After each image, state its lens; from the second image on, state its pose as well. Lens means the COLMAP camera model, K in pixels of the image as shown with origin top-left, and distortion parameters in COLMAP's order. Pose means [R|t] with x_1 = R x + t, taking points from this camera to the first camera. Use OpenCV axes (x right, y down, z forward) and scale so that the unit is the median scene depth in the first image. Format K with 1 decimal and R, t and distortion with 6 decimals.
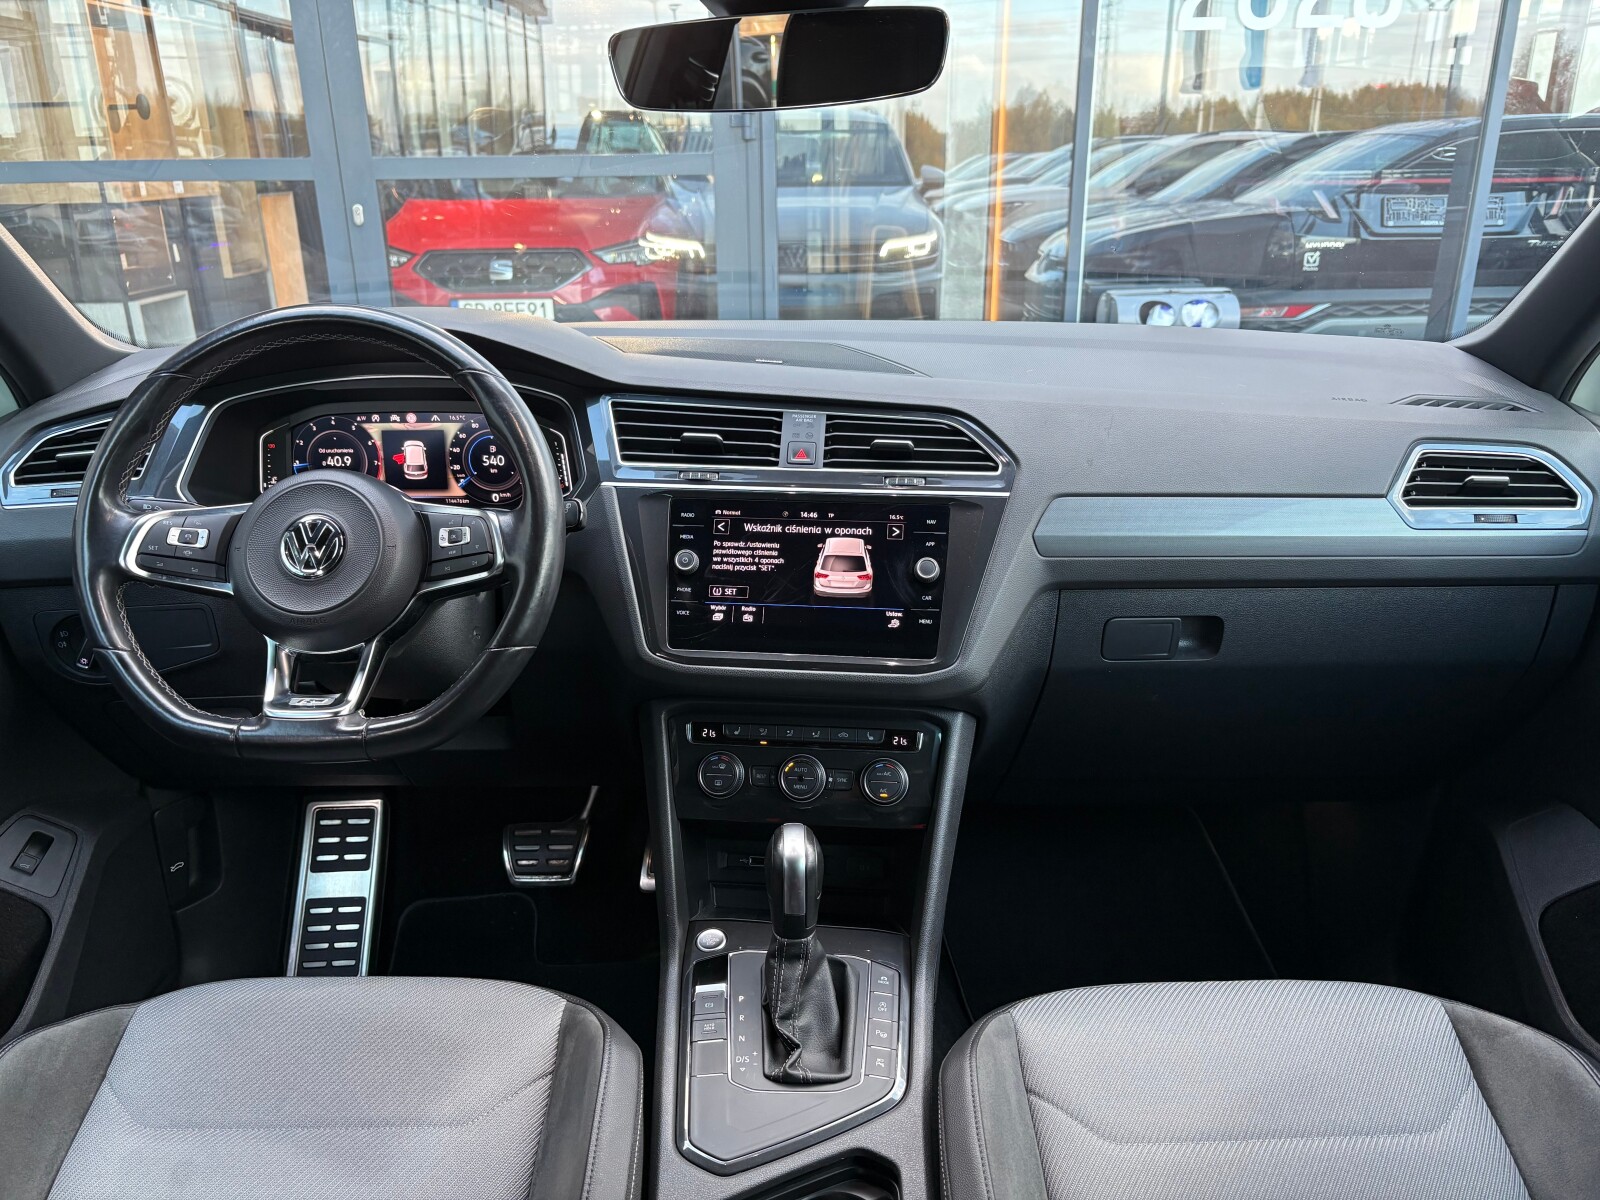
lens RADIAL K [[1204.8, 0, 776.4], [0, 1204.8, 599.0], [0, 0, 1]] dist [0.050972, -0.067725]
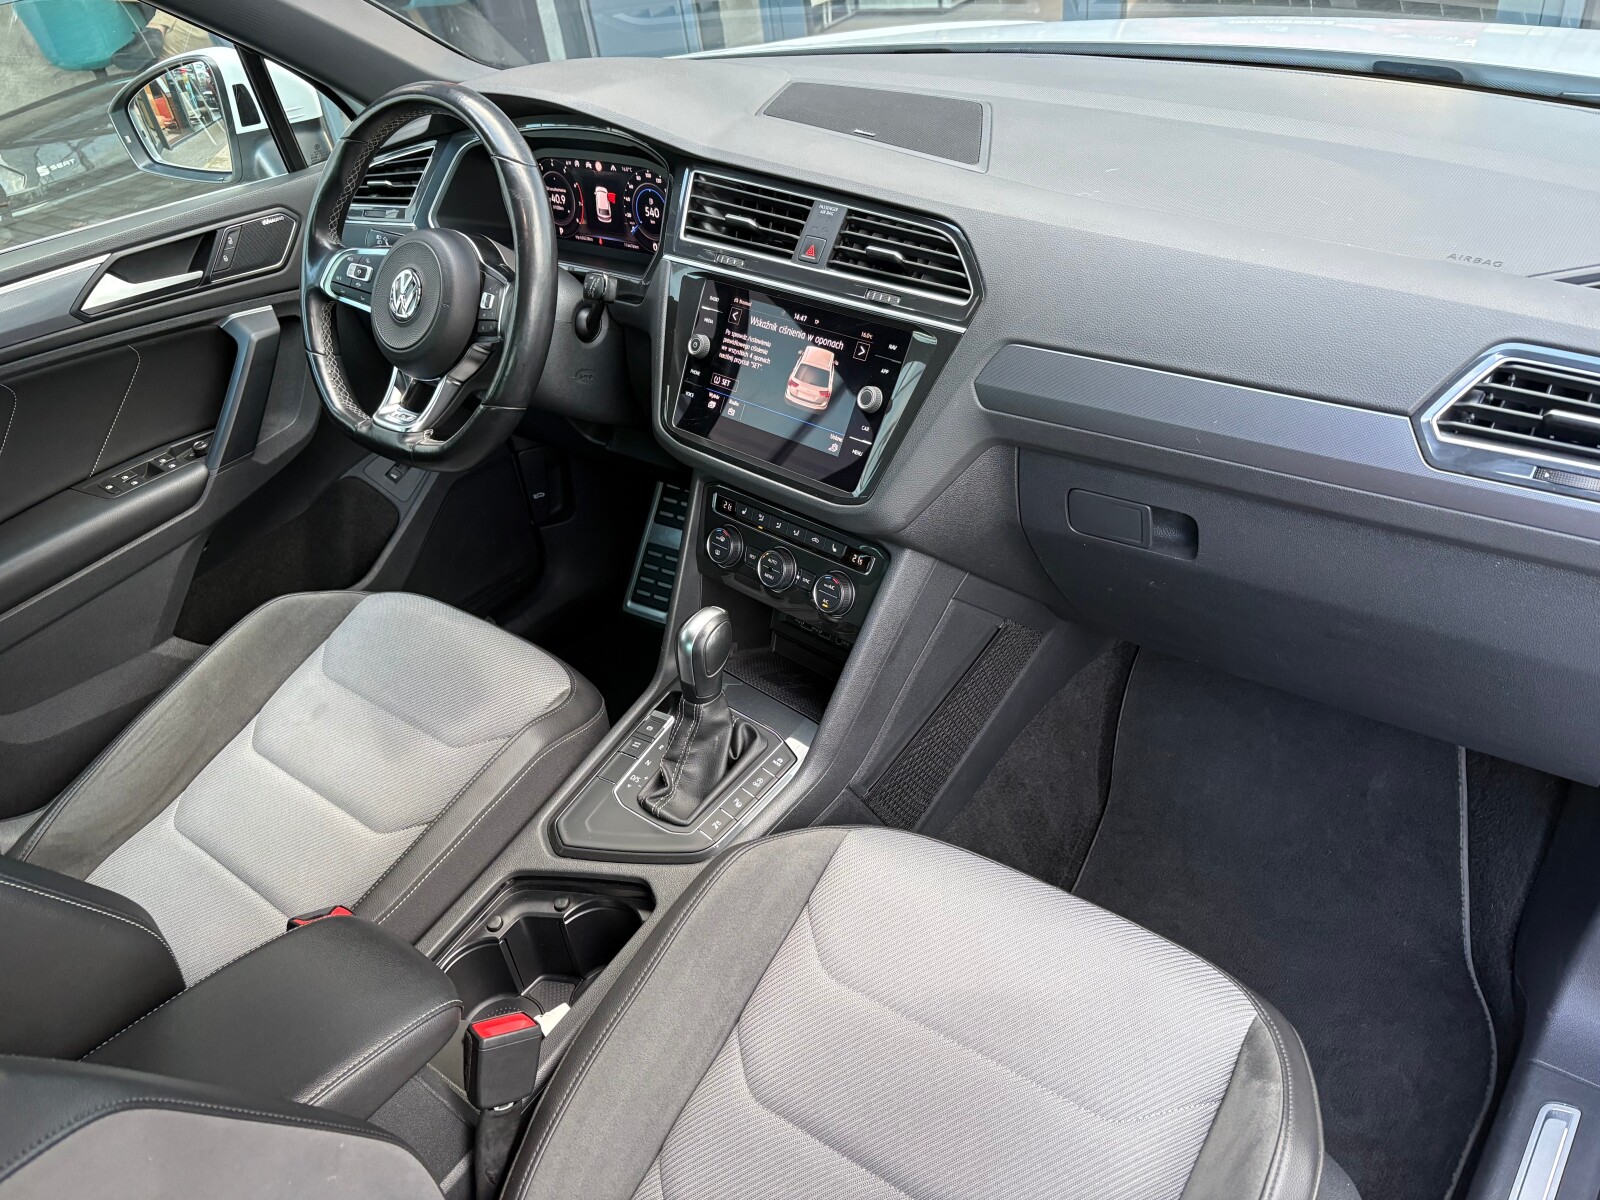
lens RADIAL K [[1204.8, 0, 776.4], [0, 1204.8, 599.0], [0, 0, 1]] dist [0.050972, -0.067725]
pose [[0.774662, 0.283571, -0.565232, 0.635860], [-0.101368, 0.937947, 0.331632, -0.180103], [0.624199, -0.199606, 0.755337, 0.197960]]
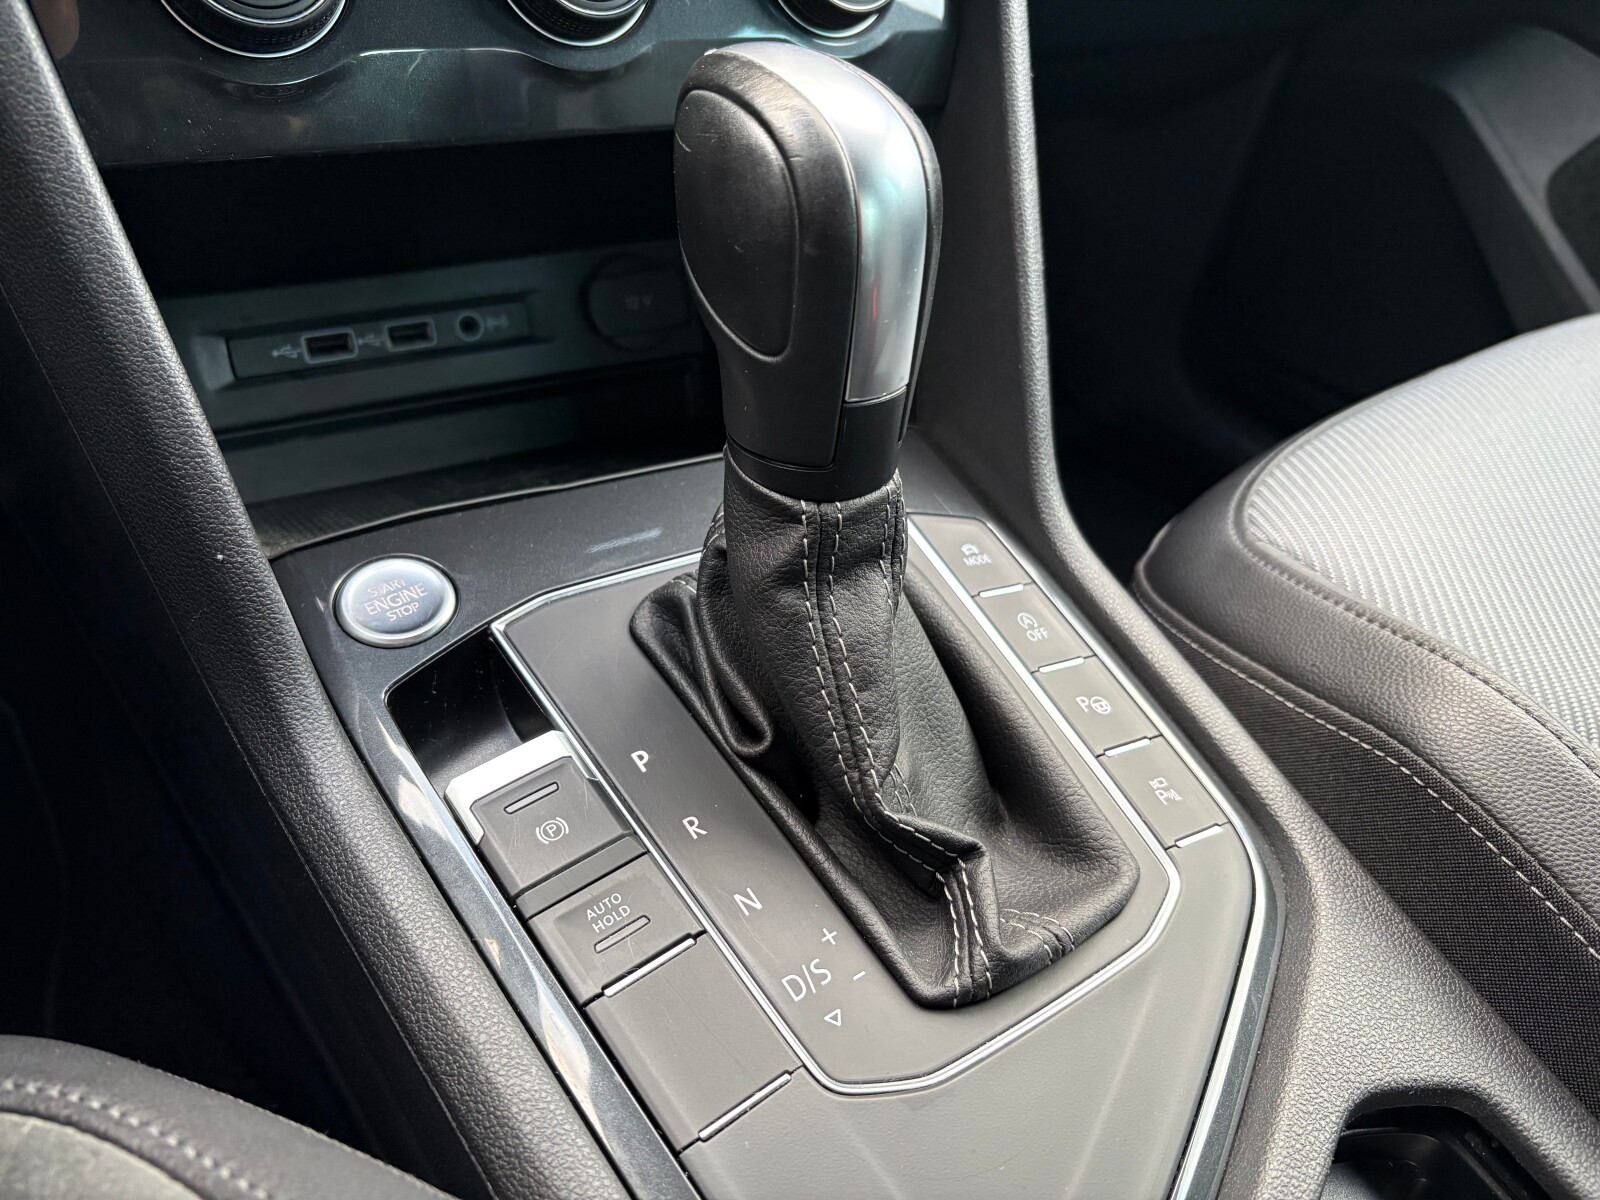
lens RADIAL K [[1286.8, 0, 801.1], [0, 1286.8, 570.6], [0, 0, 1]] dist [0.052512, 0.000626]
pose [[0.789487, -0.279897, 0.546230, -0.137805], [0.082304, 0.930205, 0.357695, 0.180865], [-0.608223, -0.237438, 0.757421, 0.730501]]
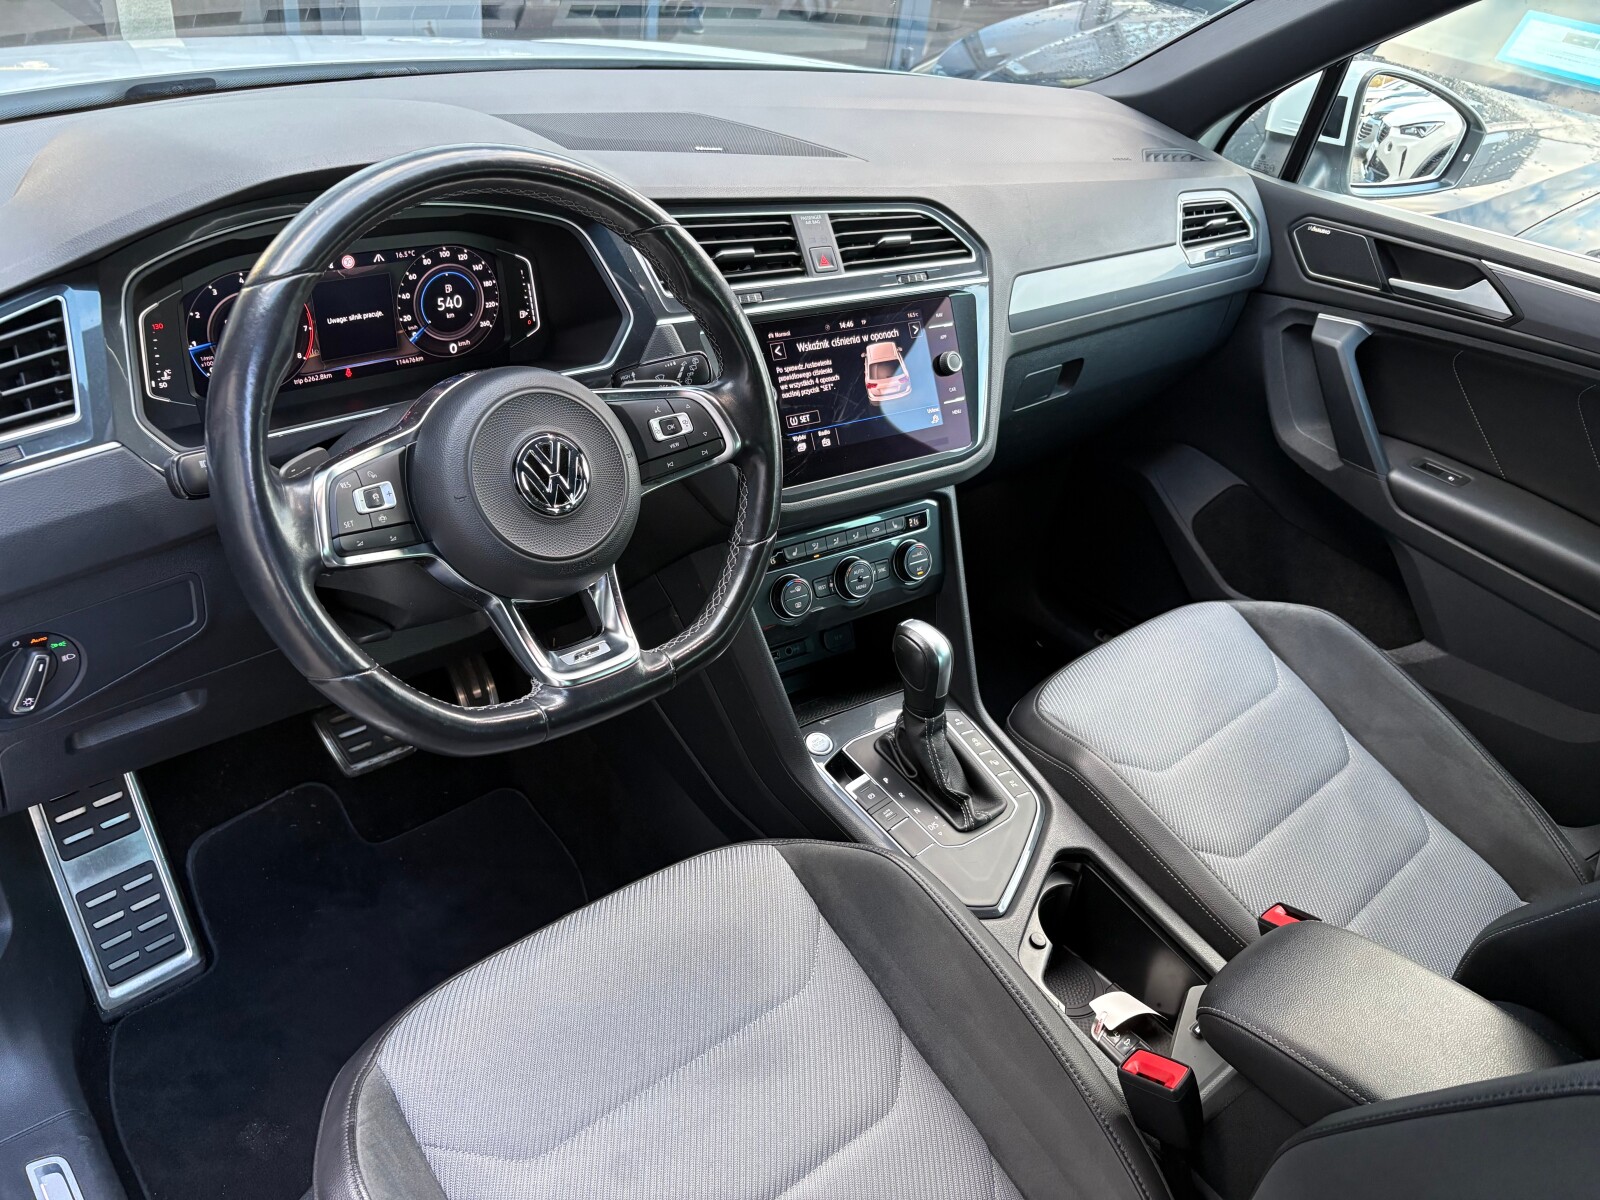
lens RADIAL K [[1225.4, 0, 775.8], [0, 1225.4, 628.7], [0, 0, 1]] dist [0.127390, -0.229668]
pose [[0.753246, -0.298391, 0.586160, -0.691770], [0.112808, 0.936577, 0.331810, -0.180274], [-0.647993, -0.183811, 0.739134, 0.238420]]
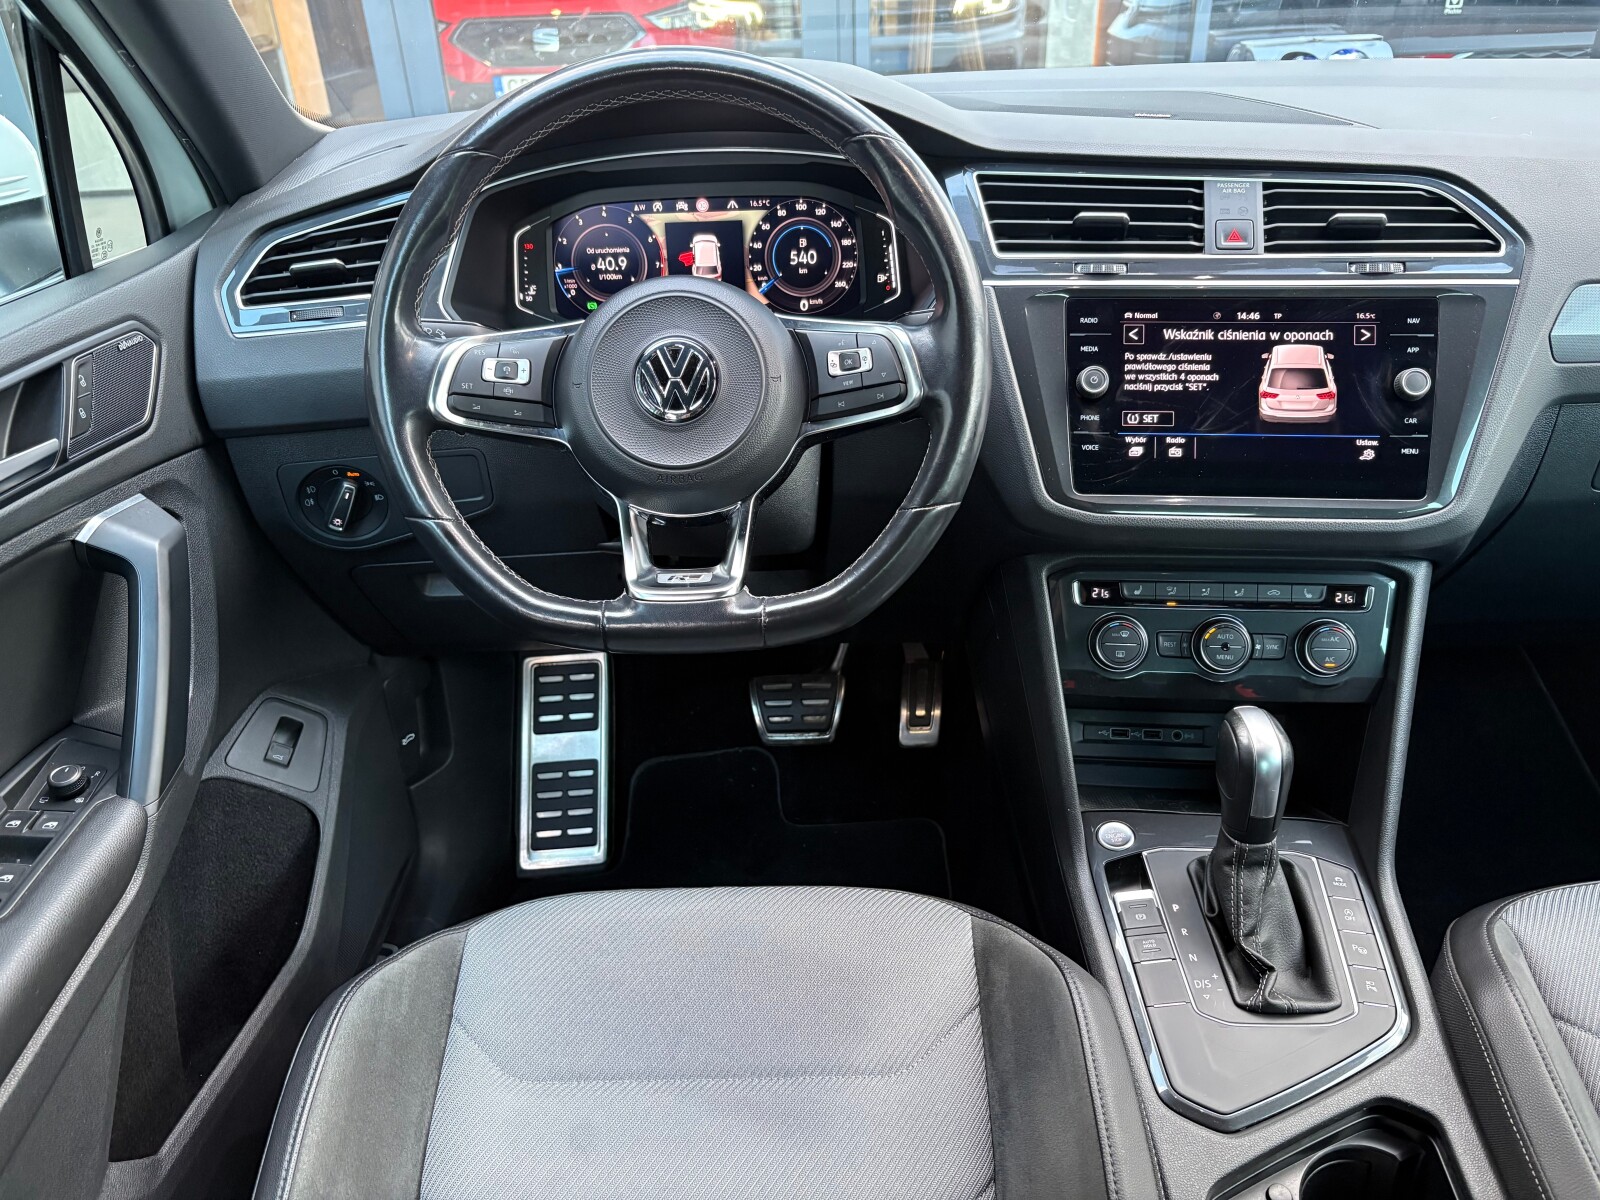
lens RADIAL K [[1215.0, 0, 792.2], [0, 1215.0, 599.8], [0, 0, 1]] dist [0.013517, -0.002697]
pose [[0.999586, -0.024574, -0.014941, -0.262851], [0.026704, 0.985941, 0.164944, -0.026682], [0.010678, -0.165275, 0.986190, 0.186547]]
